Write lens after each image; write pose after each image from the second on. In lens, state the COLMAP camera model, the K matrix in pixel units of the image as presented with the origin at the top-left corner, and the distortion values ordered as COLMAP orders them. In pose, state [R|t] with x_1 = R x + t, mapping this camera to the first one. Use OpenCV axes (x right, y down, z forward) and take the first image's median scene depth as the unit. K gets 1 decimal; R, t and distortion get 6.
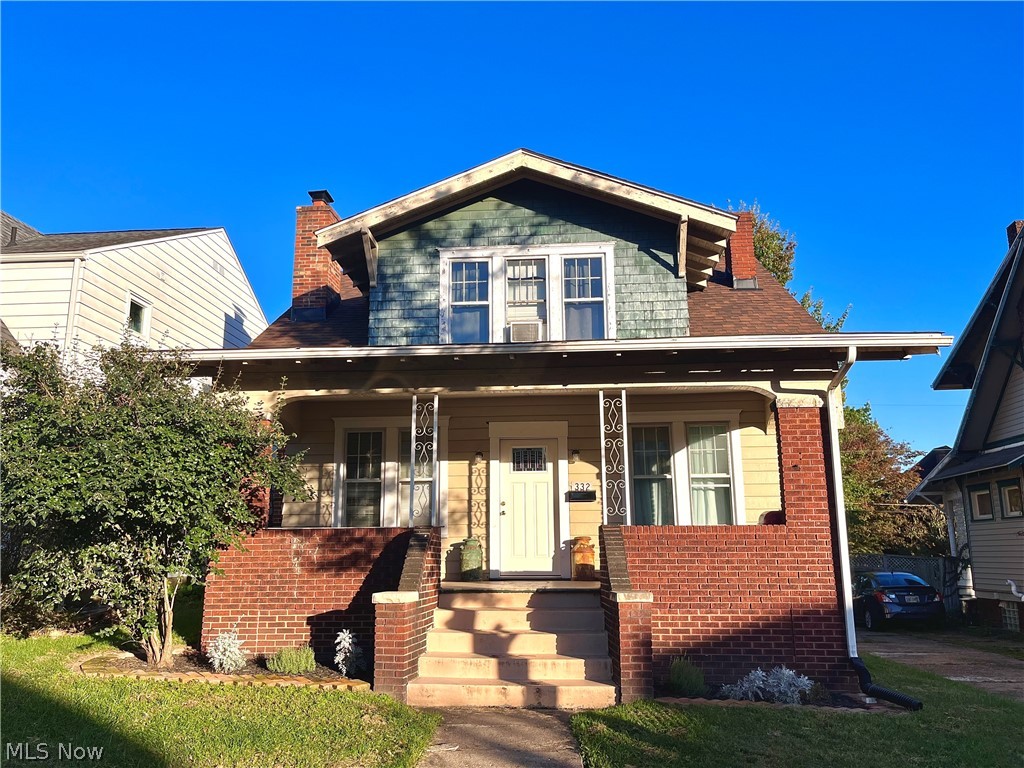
lens RADIAL K [[787.5, 0, 506.3], [0, 787.5, 384.9], [0, 0, 1]] dist [0.028852, -0.023124]
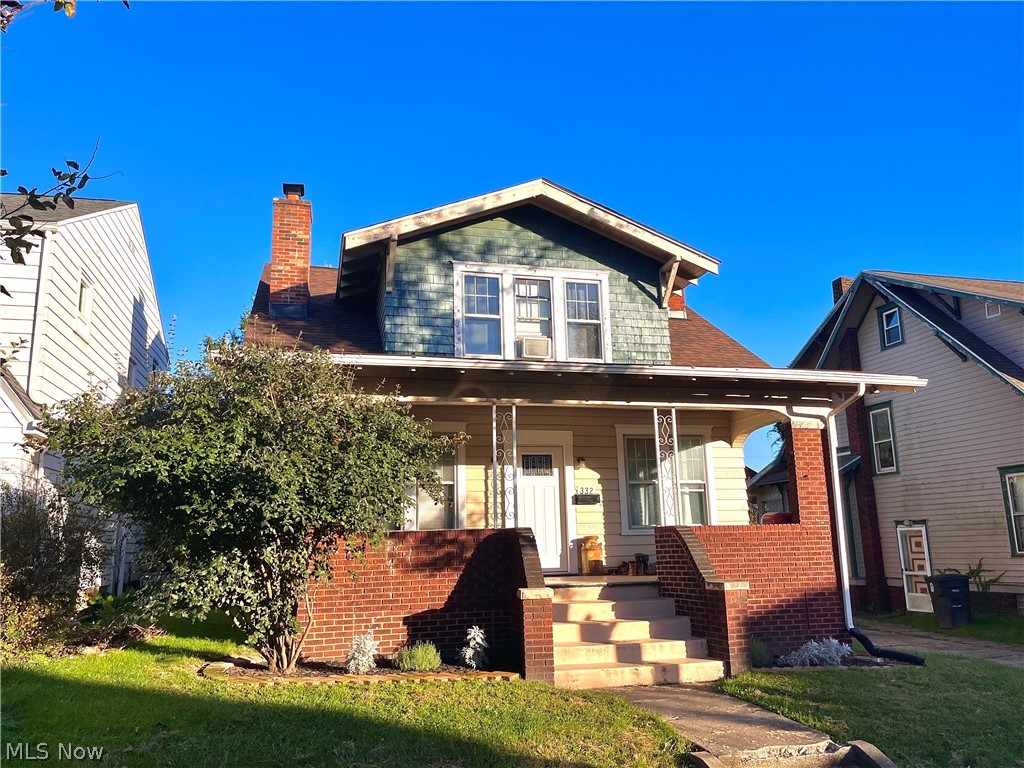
lens RADIAL K [[787.5, 0, 510.6], [0, 787.5, 382.7], [0, 0, 1]] dist [0.028852, -0.023124]
pose [[0.943896, 0.049833, 0.326461, -0.373845], [-0.049647, 0.998727, -0.008908, -0.007219], [-0.326489, -0.007799, 0.945169, -0.011957]]
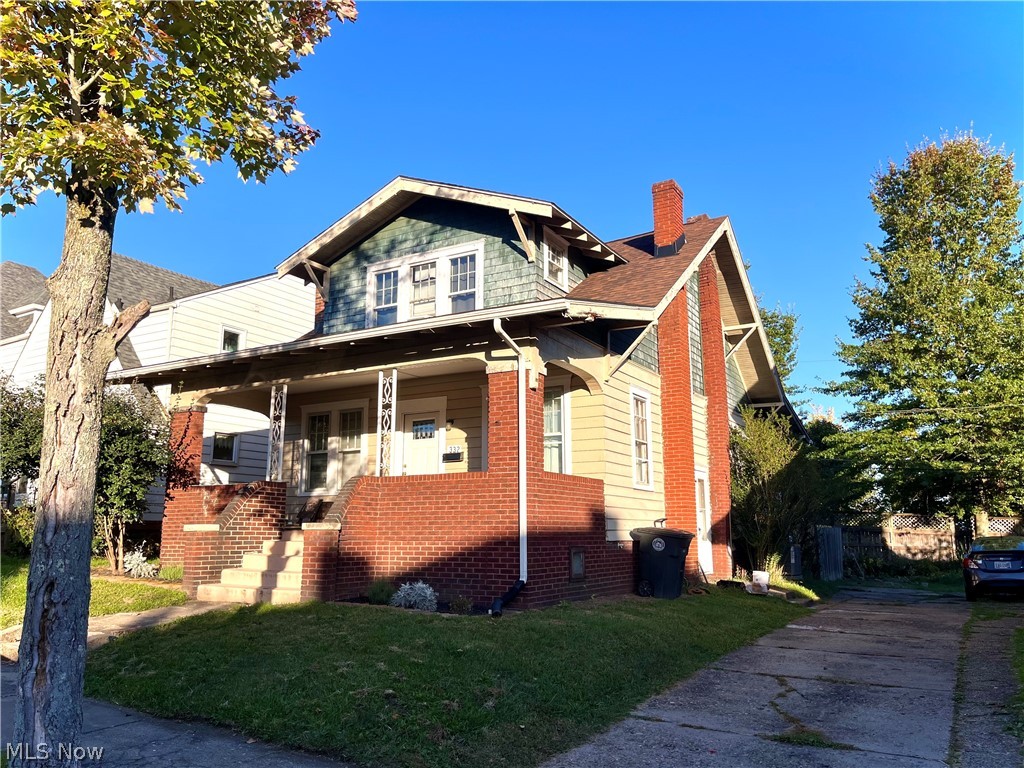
lens RADIAL K [[787.5, 0, 519.6], [0, 787.5, 379.9], [0, 0, 1]] dist [0.028852, -0.023124]
pose [[0.901938, -0.077785, -0.424803, 0.703595], [0.084340, 0.996431, -0.003383, 0.036620], [0.423550, -0.032777, 0.905279, -0.039264]]
